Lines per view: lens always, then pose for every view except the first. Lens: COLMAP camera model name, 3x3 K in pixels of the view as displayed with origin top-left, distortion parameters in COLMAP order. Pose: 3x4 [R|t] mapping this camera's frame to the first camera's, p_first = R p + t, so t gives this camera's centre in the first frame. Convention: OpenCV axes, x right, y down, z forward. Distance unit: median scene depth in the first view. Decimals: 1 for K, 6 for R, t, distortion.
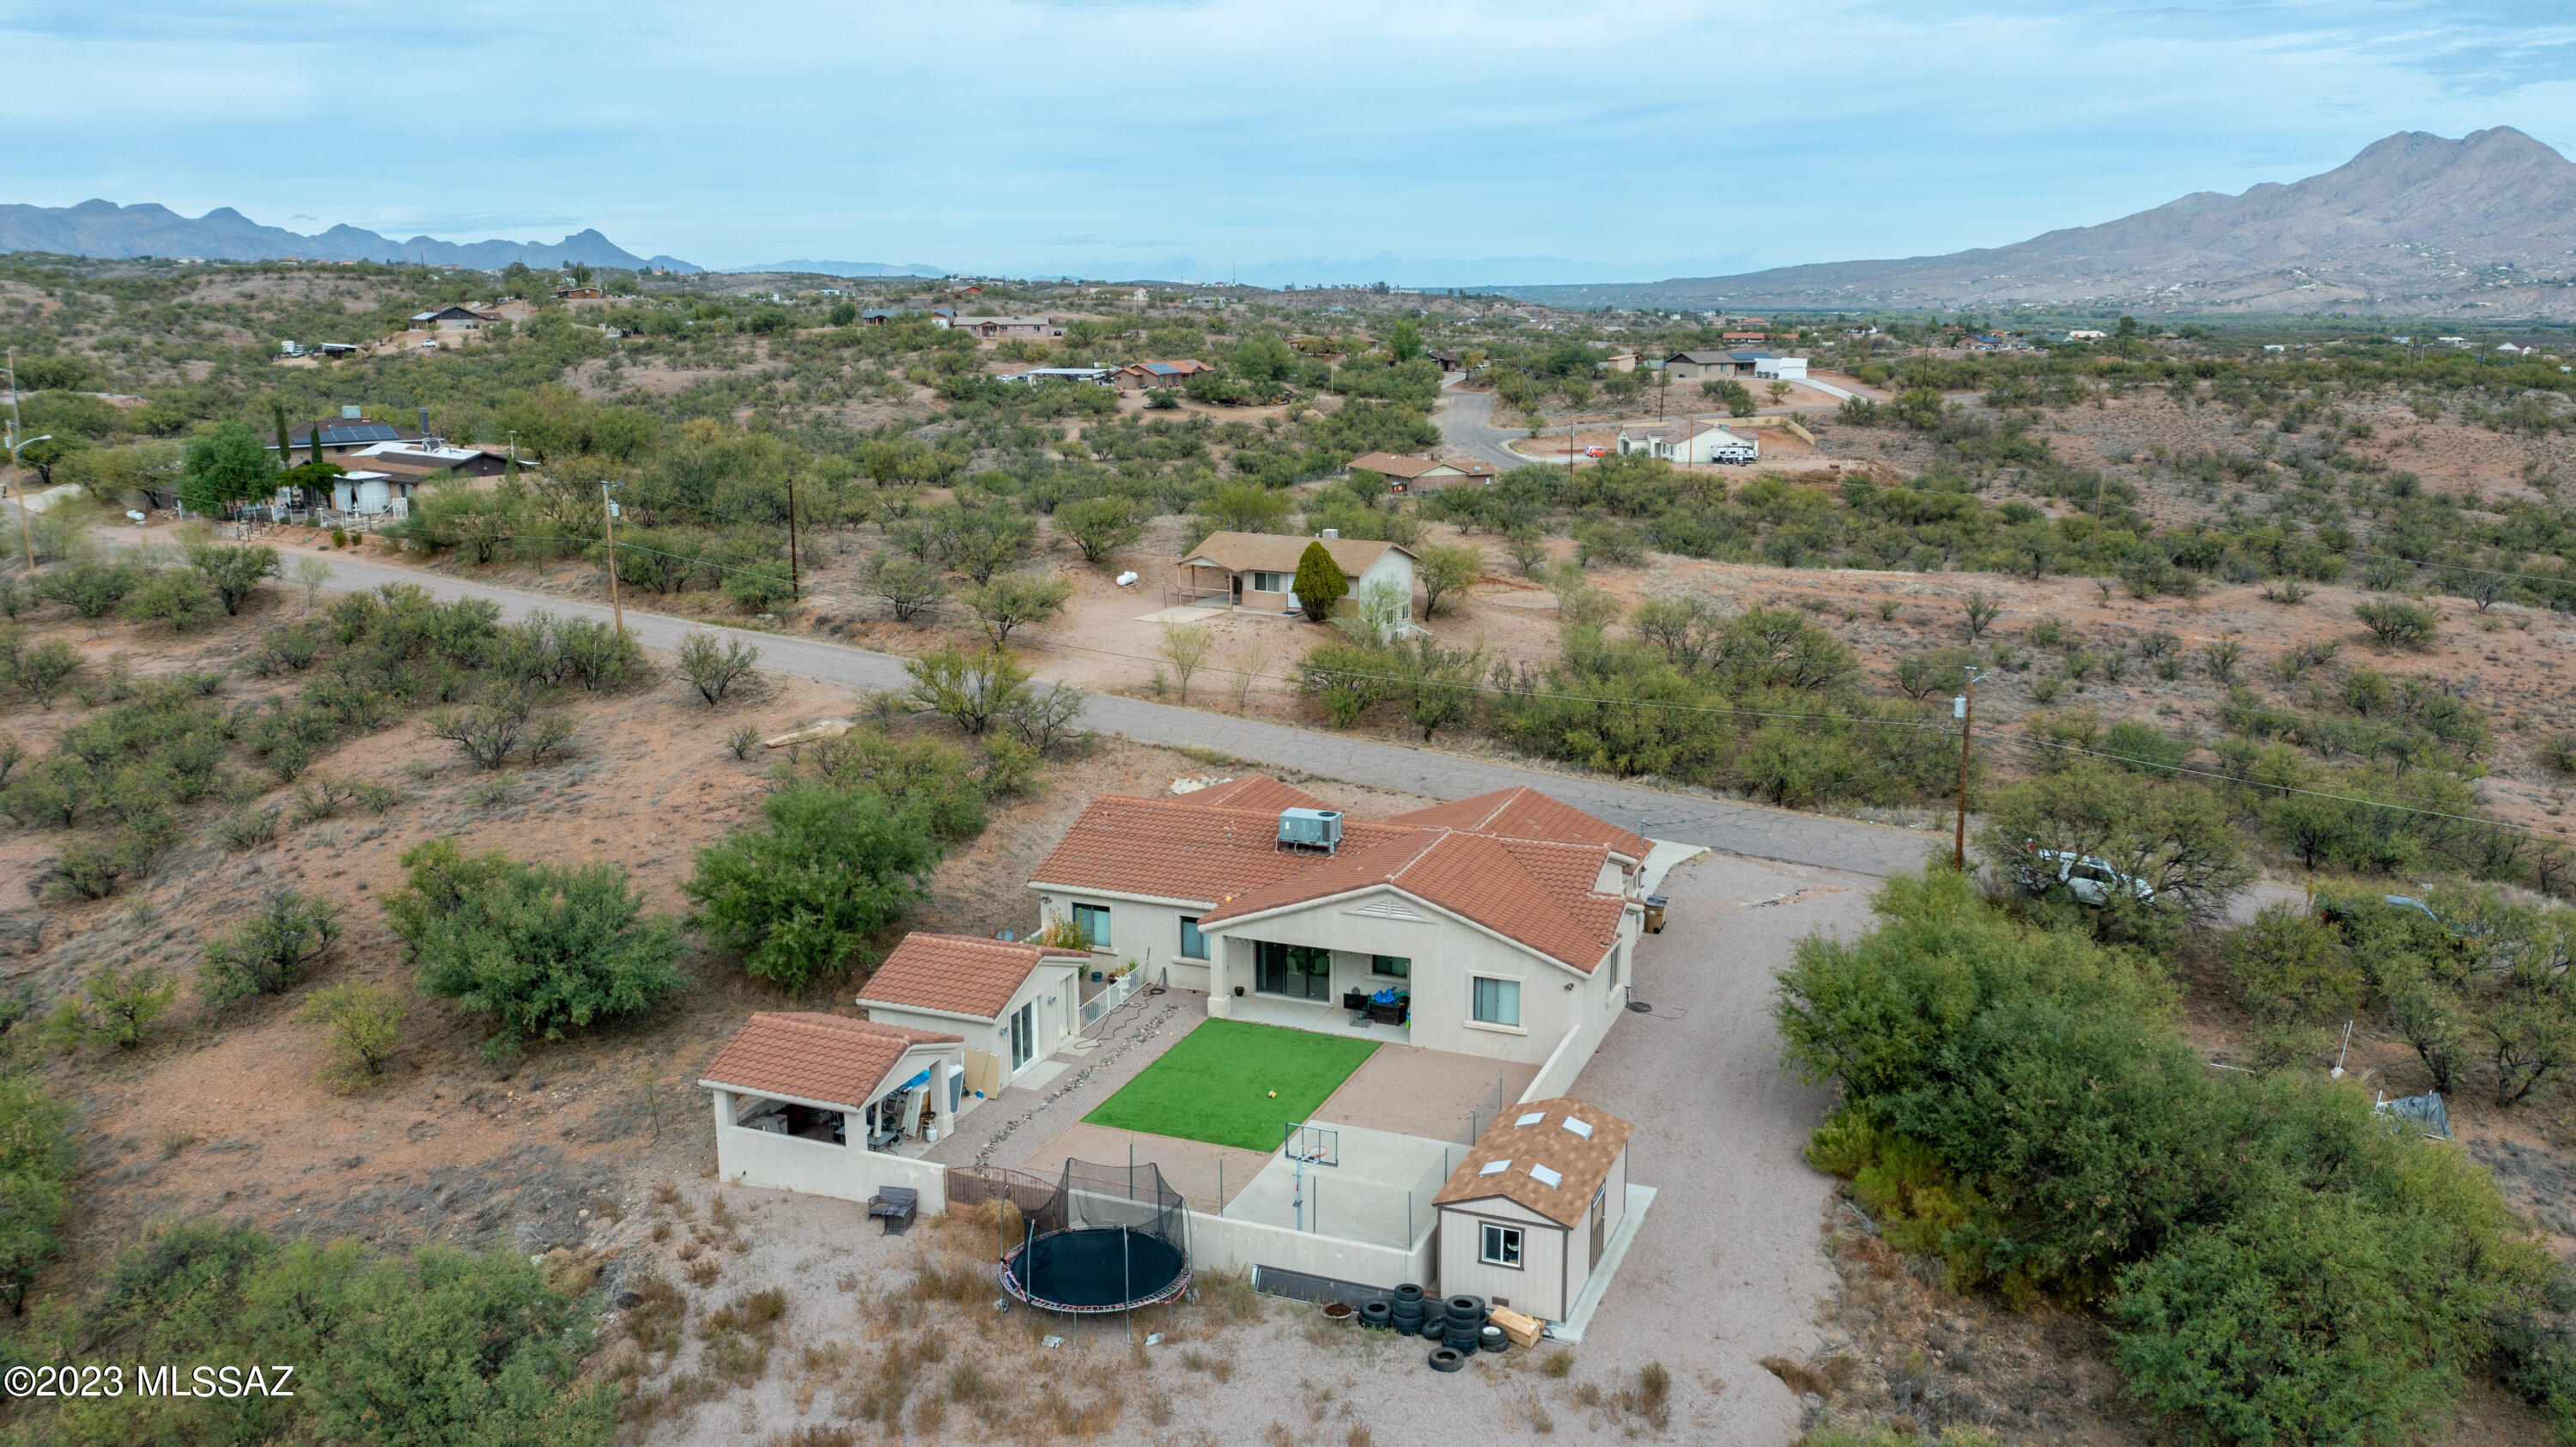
lens RADIAL K [[2048.6, 0, 1288.0], [0, 2048.6, 723.5], [0, 0, 1]] dist [-0.019933, 0.005907]
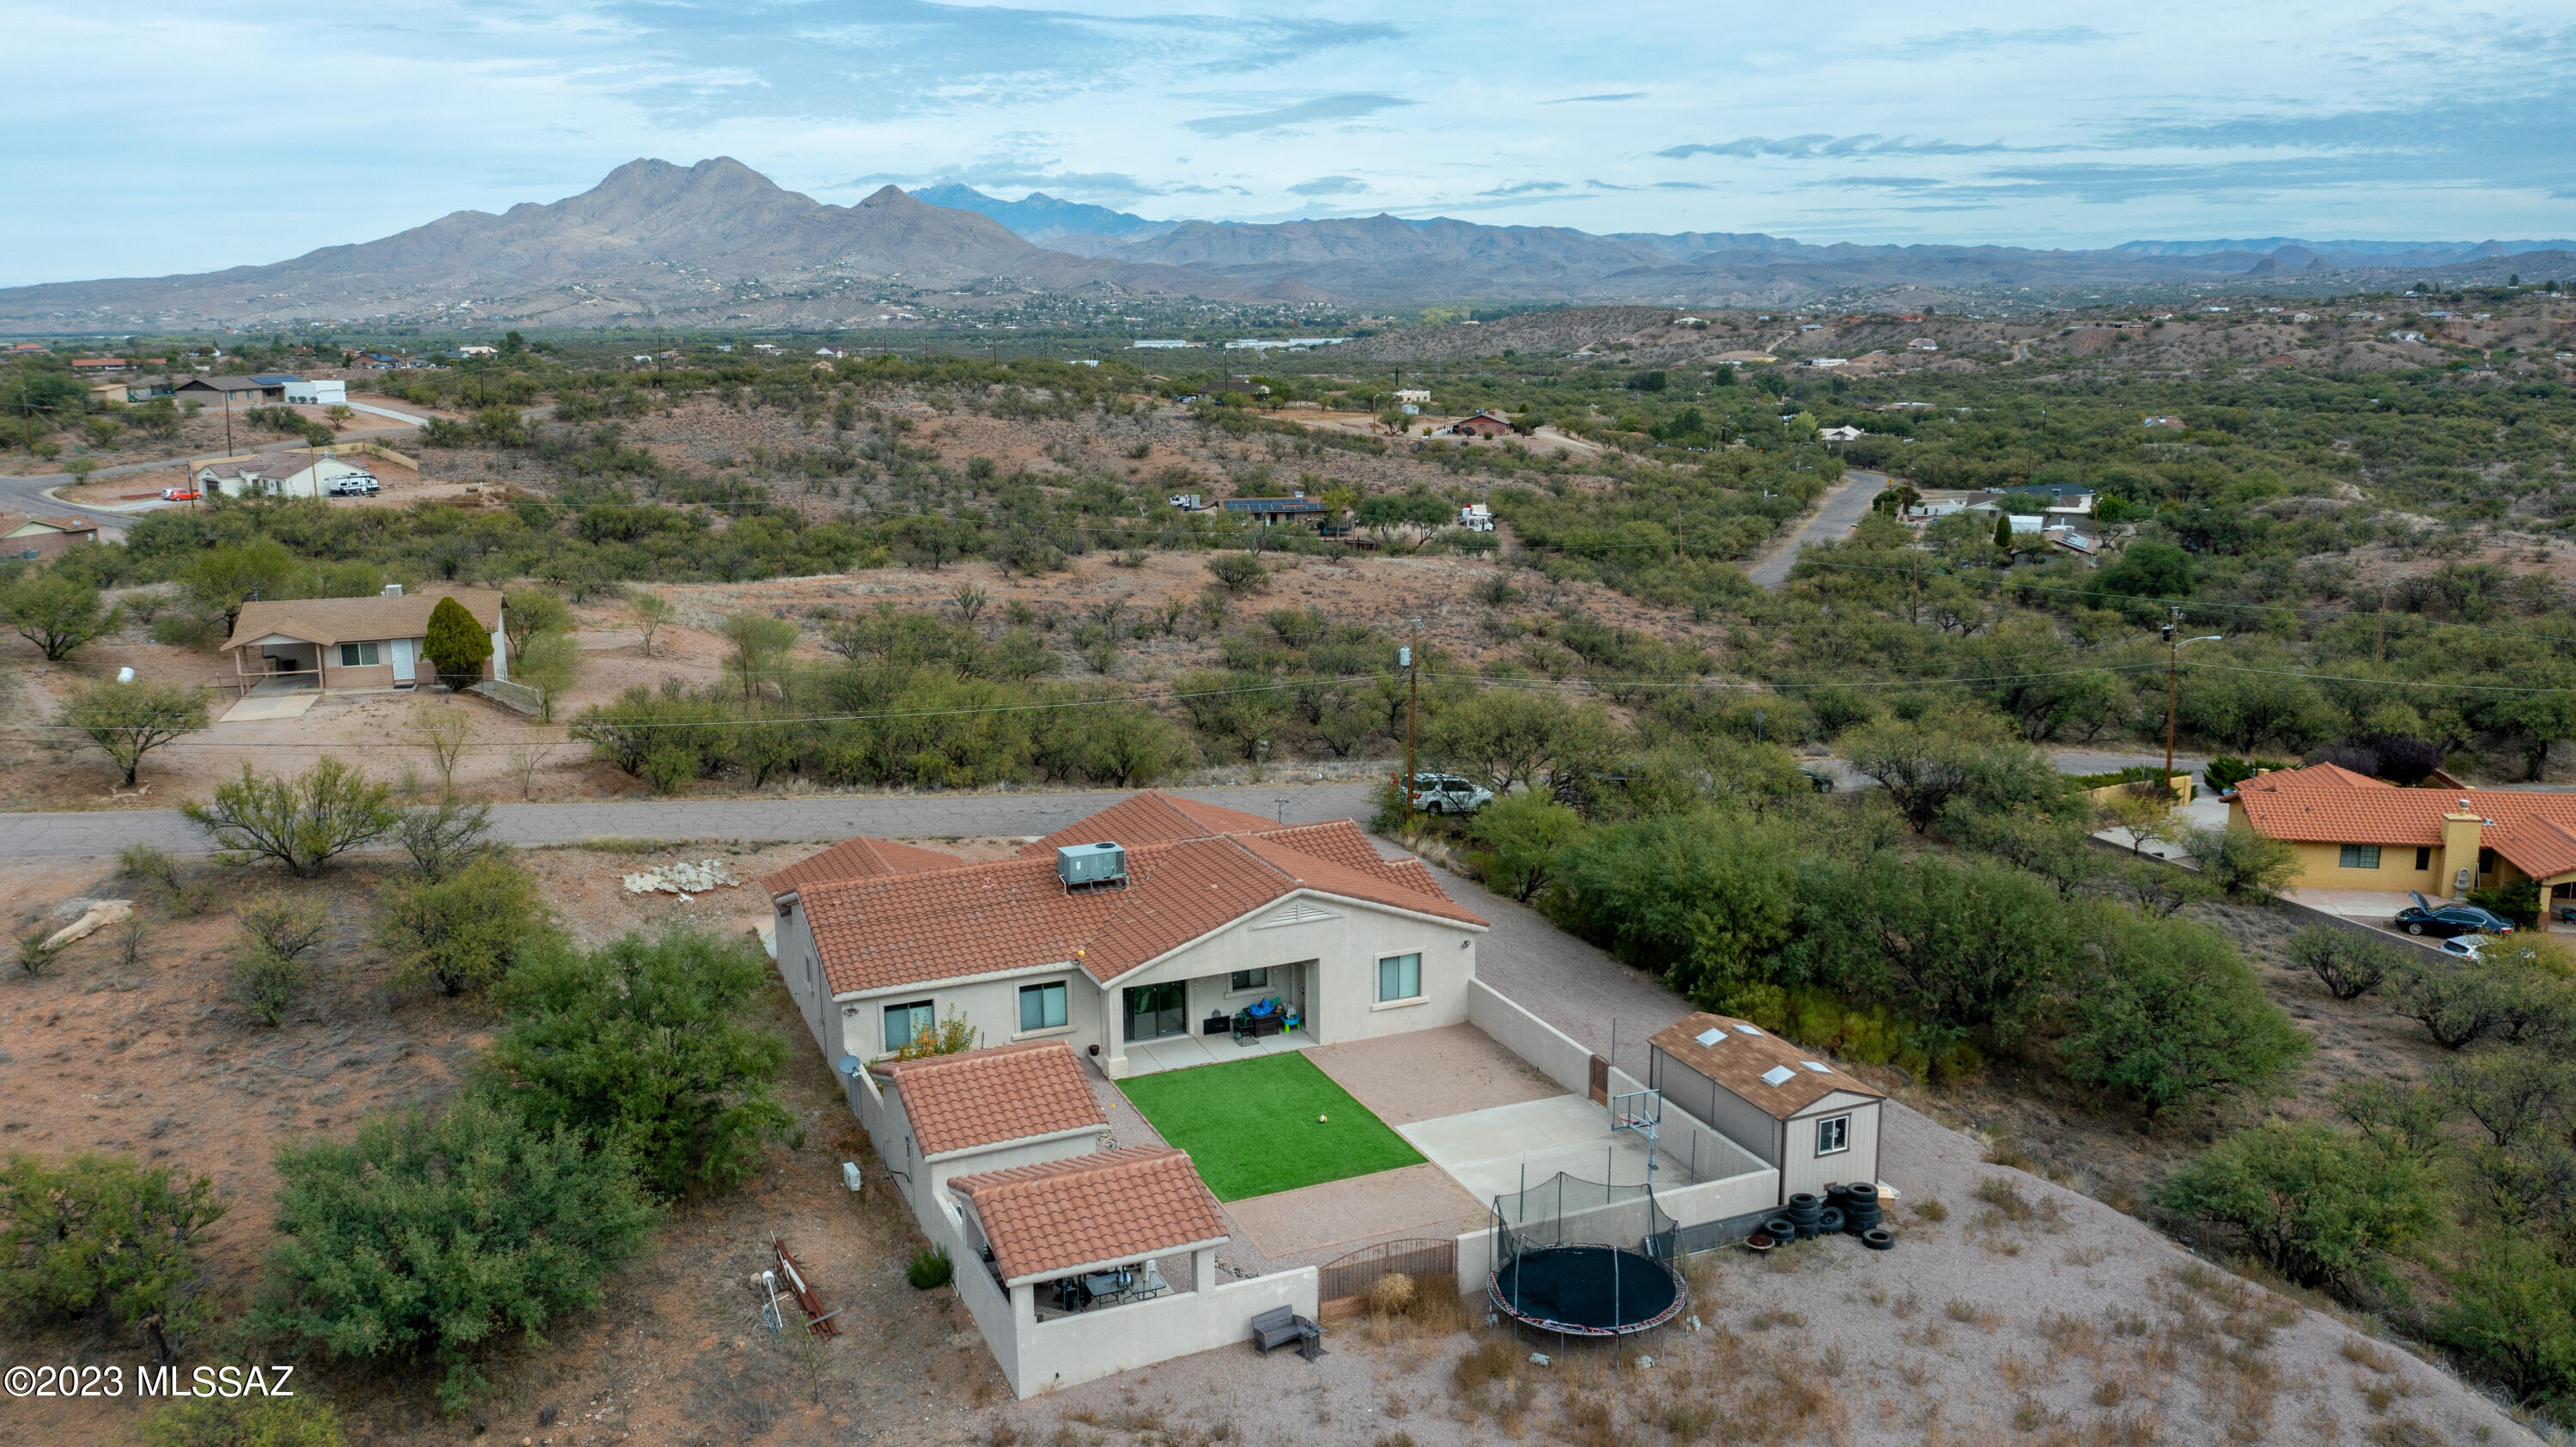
lens RADIAL K [[2048.6, 0, 1288.0], [0, 2048.6, 723.5], [0, 0, 1]] dist [-0.019933, 0.005907]
pose [[0.692986, -0.151166, 0.704925, -0.141933], [0.157099, 0.985937, 0.056988, -0.012615], [-0.703626, 0.071251, 0.706989, 0.067540]]
